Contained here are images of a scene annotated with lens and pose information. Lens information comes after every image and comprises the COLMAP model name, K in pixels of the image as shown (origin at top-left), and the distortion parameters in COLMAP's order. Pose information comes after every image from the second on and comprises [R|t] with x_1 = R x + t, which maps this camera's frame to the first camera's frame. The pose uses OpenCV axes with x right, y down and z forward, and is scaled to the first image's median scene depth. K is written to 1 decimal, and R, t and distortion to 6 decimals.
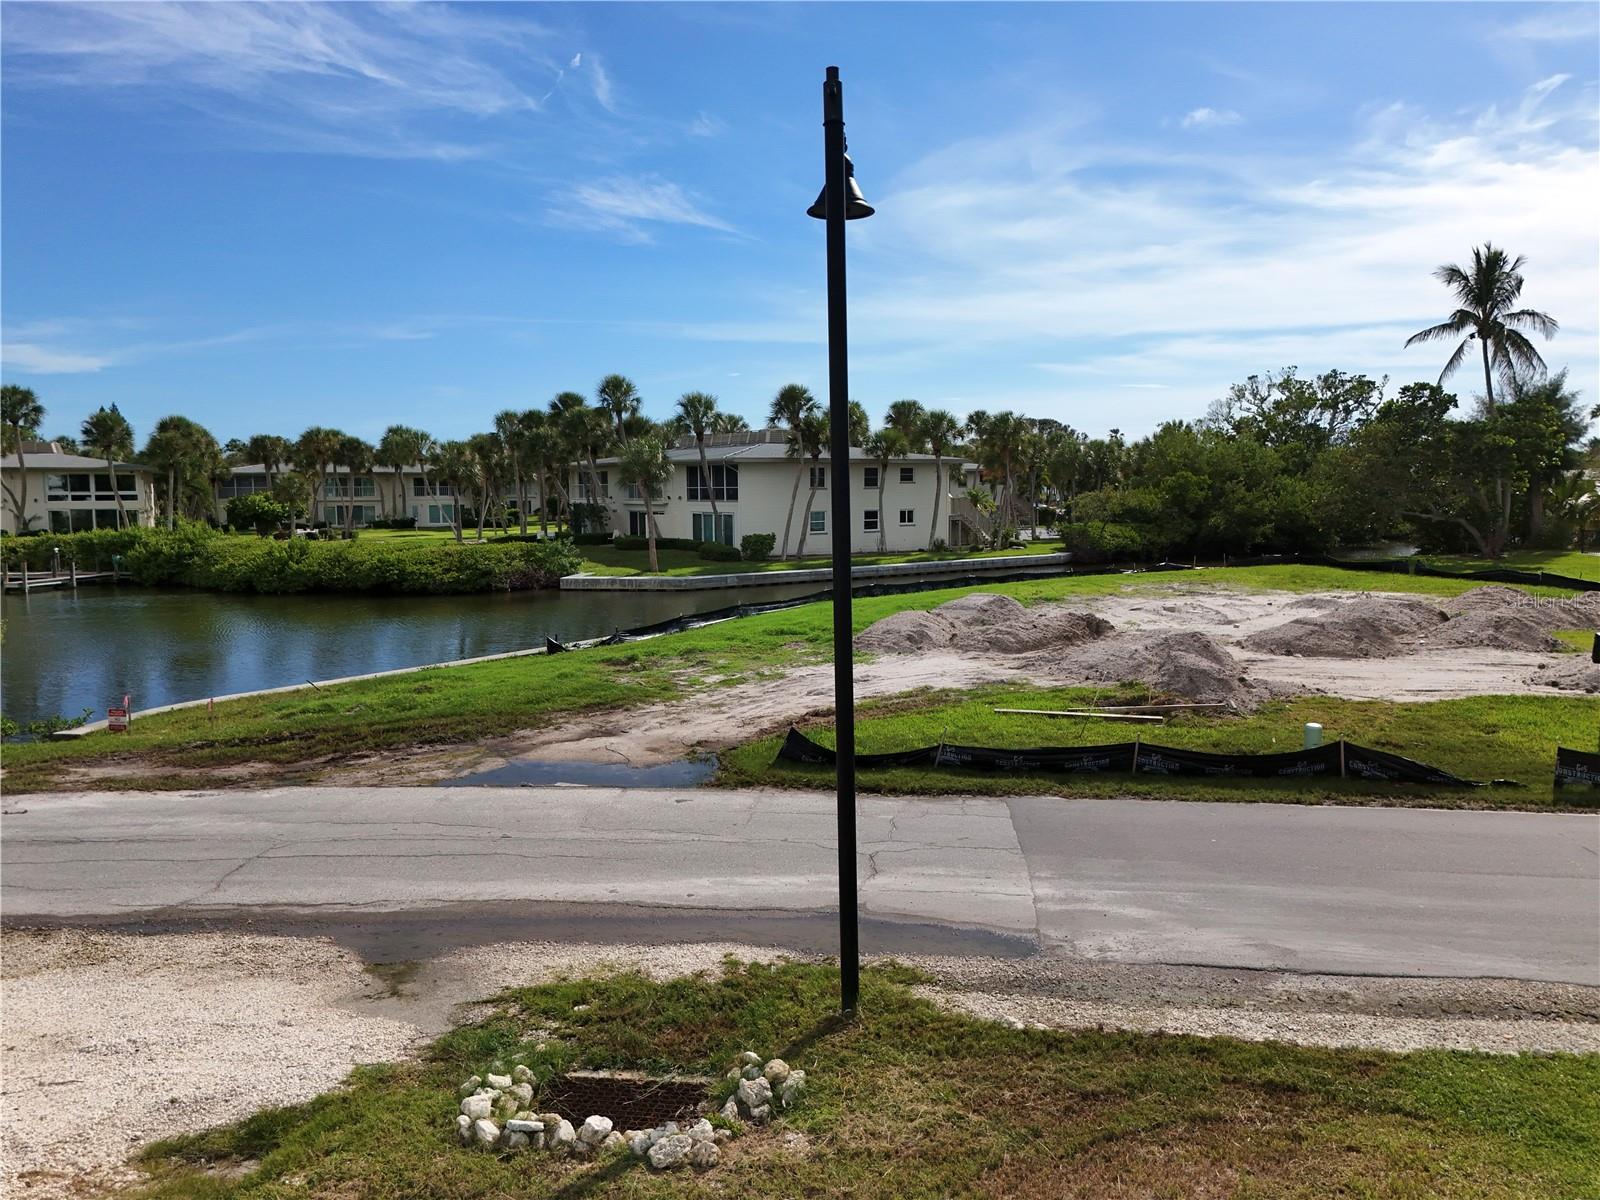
lens RADIAL K [[1157.8, 0, 800.0], [0, 1157.8, 600.0], [0, 0, 1]] dist [0.082780, -0.091058]
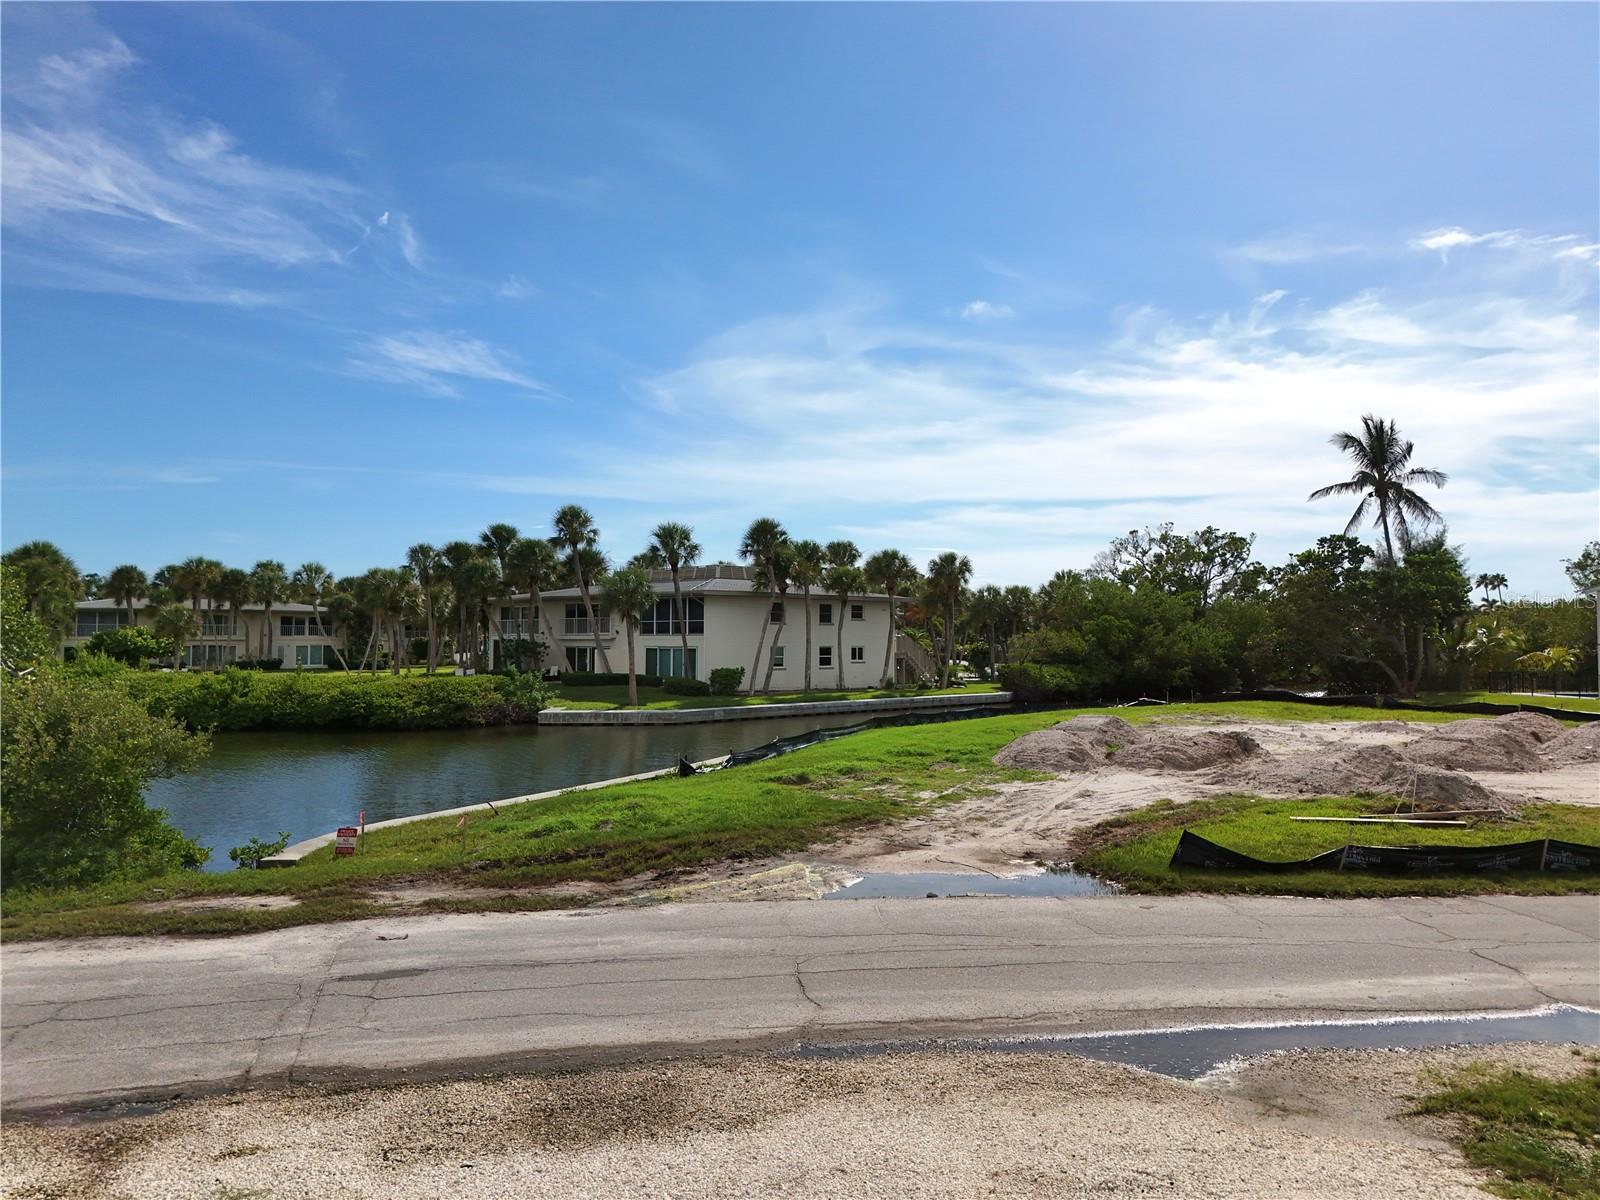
lens RADIAL K [[1157.8, 0, 800.0], [0, 1157.8, 600.0], [0, 0, 1]] dist [0.082780, -0.091058]
pose [[0.987330, 0.015671, 0.157904, -0.126053], [0.005186, 0.991393, -0.130816, 0.013199], [-0.158595, 0.129977, 0.978751, 0.029944]]
